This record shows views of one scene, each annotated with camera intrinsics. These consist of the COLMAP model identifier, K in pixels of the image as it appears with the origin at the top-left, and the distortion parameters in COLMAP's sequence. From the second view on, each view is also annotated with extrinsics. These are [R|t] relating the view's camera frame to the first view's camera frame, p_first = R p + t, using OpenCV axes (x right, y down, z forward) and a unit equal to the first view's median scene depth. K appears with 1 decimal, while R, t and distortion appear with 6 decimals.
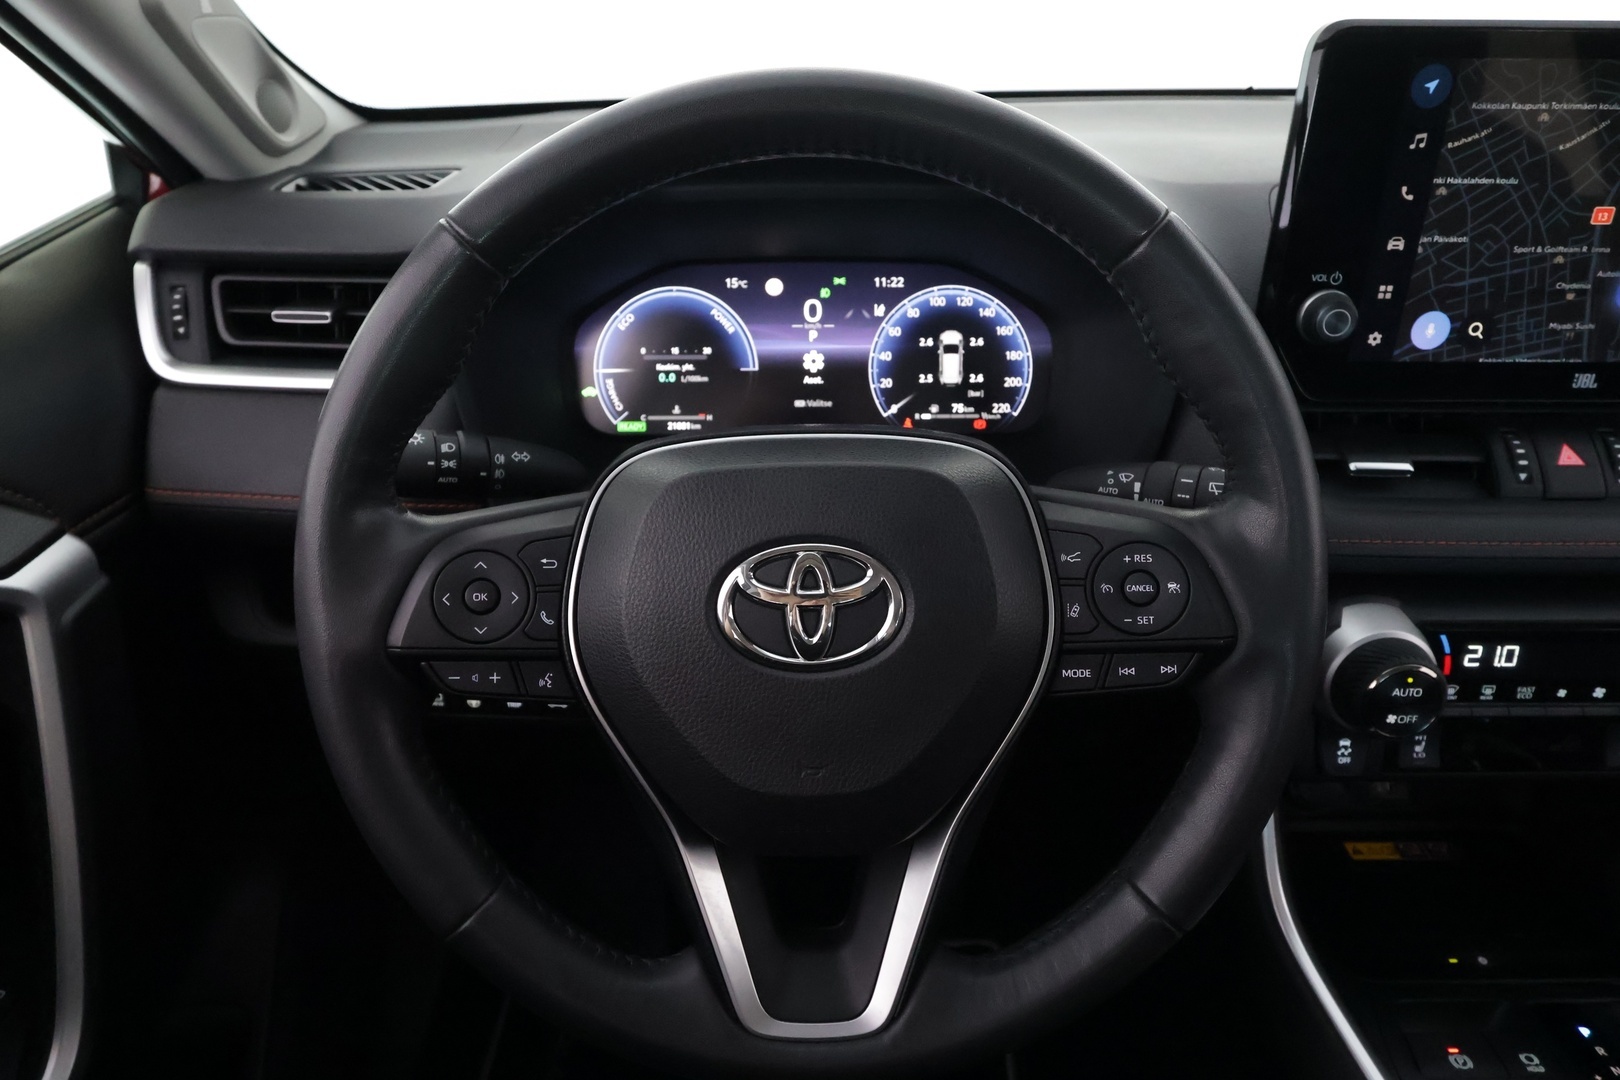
lens RADIAL K [[1075.5, 0, 810.4], [0, 1075.5, 541.2], [0, 0, 1]] dist [0.002656, 0.001422]
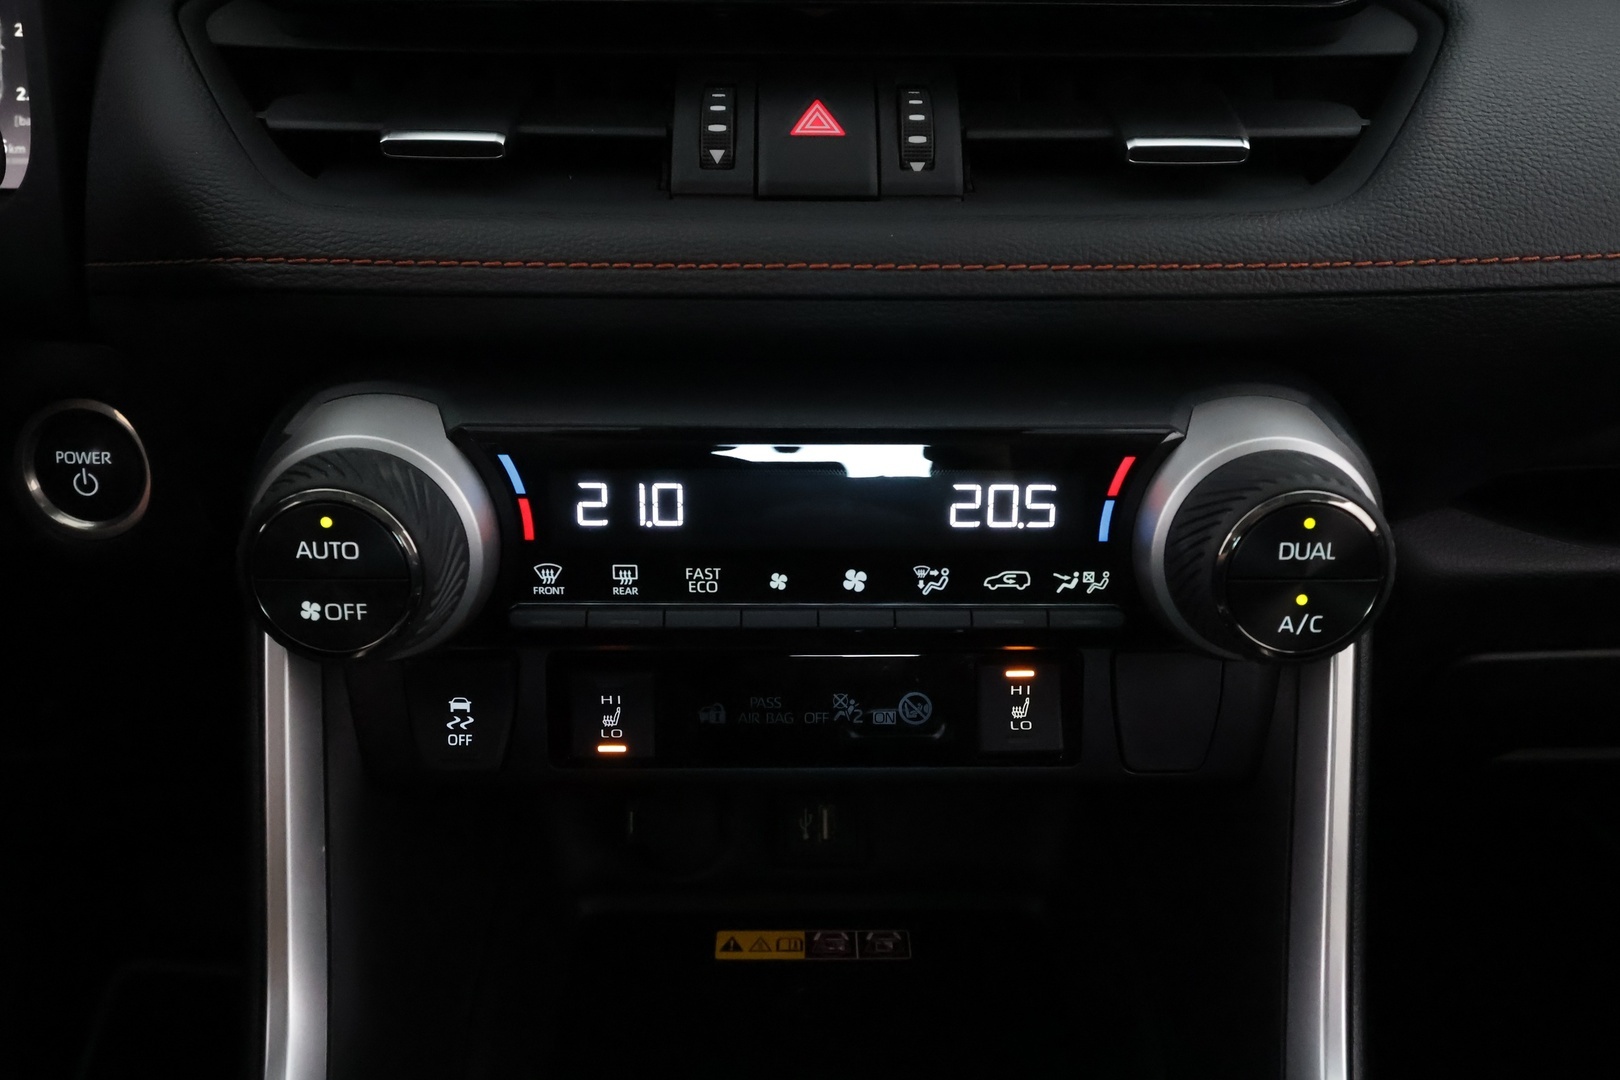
lens RADIAL K [[1333.5, 0, 809.7], [0, 1333.5, 539.3], [0, 0, 1]] dist [-0.010395, -0.001204]
pose [[0.999999, -0.000736, -0.001540, 0.713657], [0.000633, 0.997816, -0.066050, 0.162298], [0.001585, 0.066049, 0.997815, 0.394242]]
